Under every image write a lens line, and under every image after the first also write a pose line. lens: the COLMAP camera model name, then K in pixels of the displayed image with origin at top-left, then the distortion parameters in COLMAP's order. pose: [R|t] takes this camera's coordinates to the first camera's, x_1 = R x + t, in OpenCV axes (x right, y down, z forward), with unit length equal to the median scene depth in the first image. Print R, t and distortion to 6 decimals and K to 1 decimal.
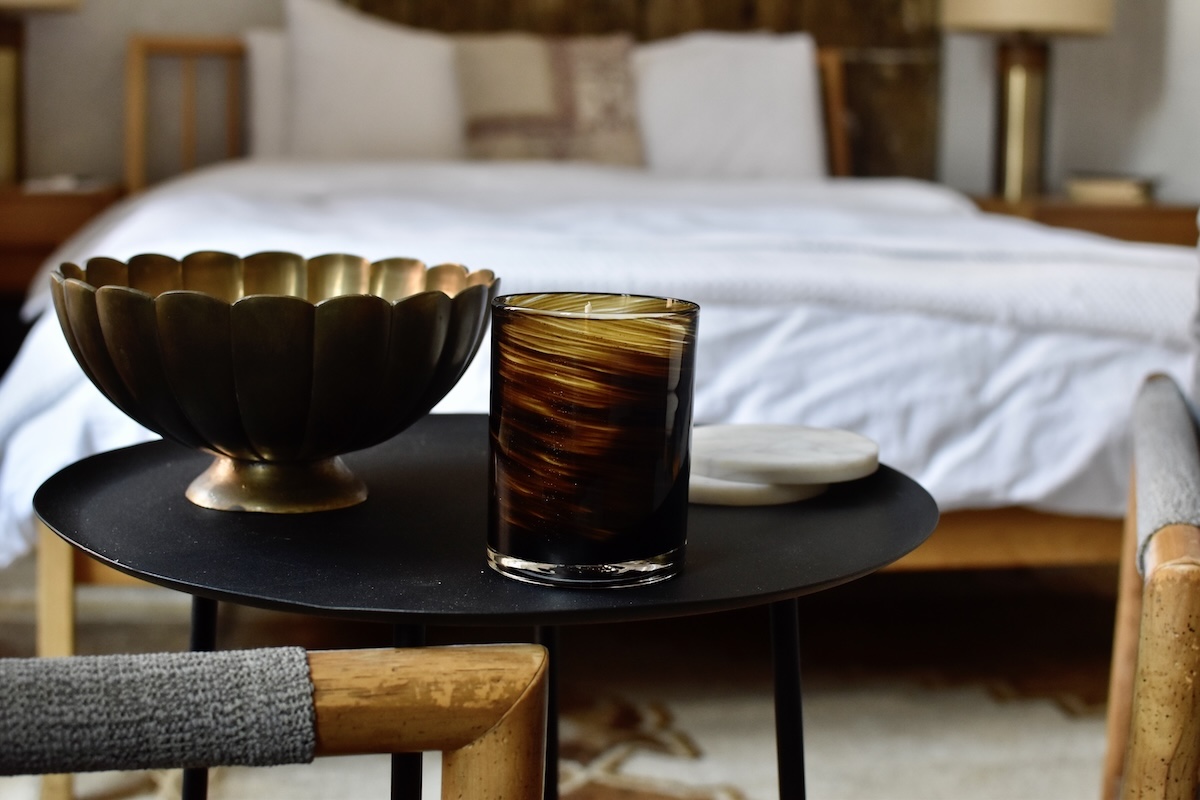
lens RADIAL K [[1791.6, 0, 600.0], [0, 1791.6, 400.0], [0, 0, 1]] dist [-0.211310, -0.012369]
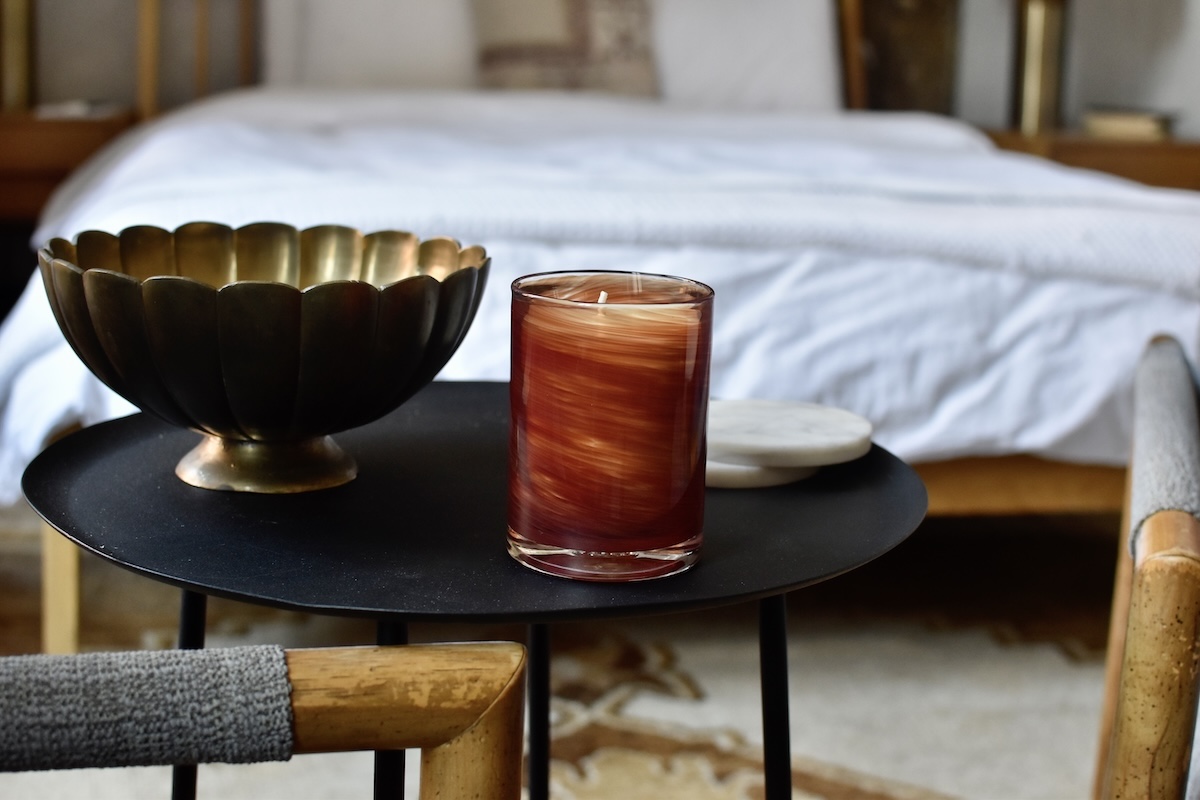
lens RADIAL K [[1783.3, 0, 600.0], [0, 1783.3, 400.0], [0, 0, 1]] dist [-0.168367, -0.162946]
pose [[0.999884, 0.010898, -0.010614, 0.021744], [-0.010374, 0.998782, 0.048233, -0.049618], [0.011126, -0.048118, 0.998780, 0.008750]]
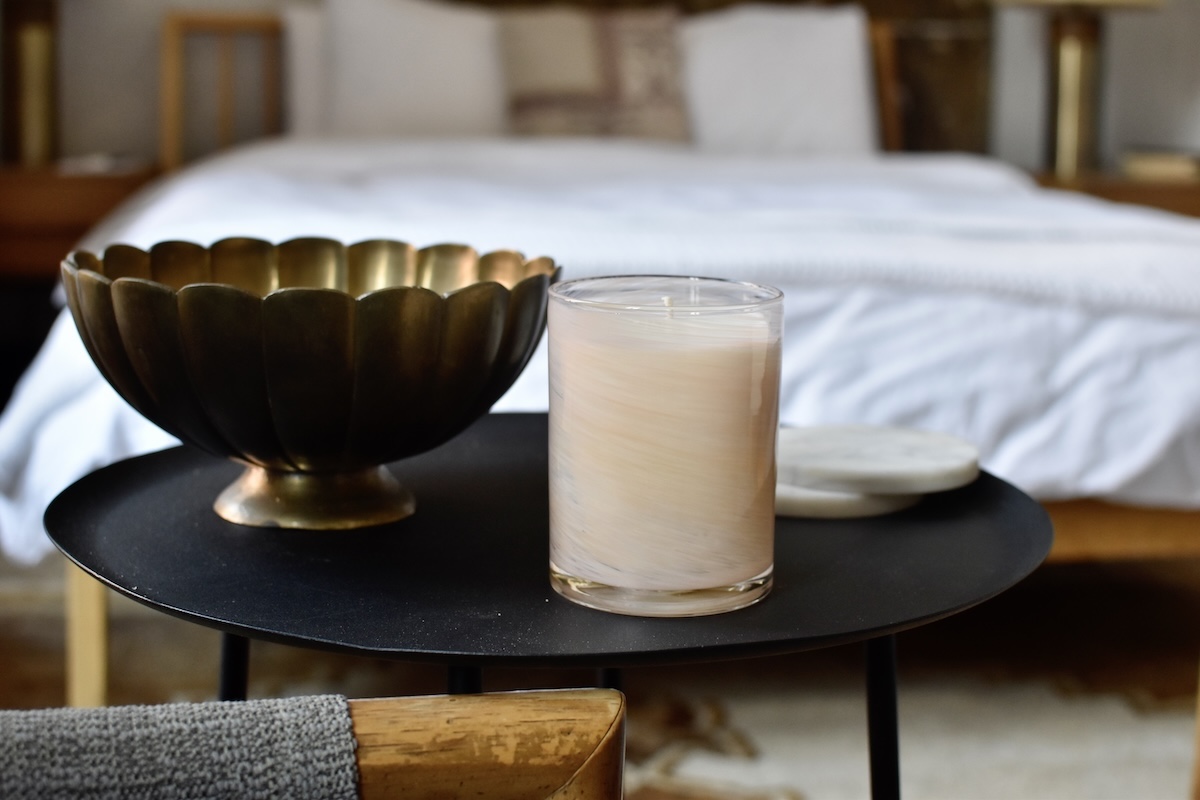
lens RADIAL K [[1783.3, 0, 600.0], [0, 1783.3, 400.0], [0, 0, 1]] dist [-0.168367, -0.162946]
pose [[0.999746, -0.002768, -0.022378, -0.021913], [0.003058, 0.999912, 0.012917, -0.016582], [0.022341, -0.012982, 0.999666, 0.135446]]
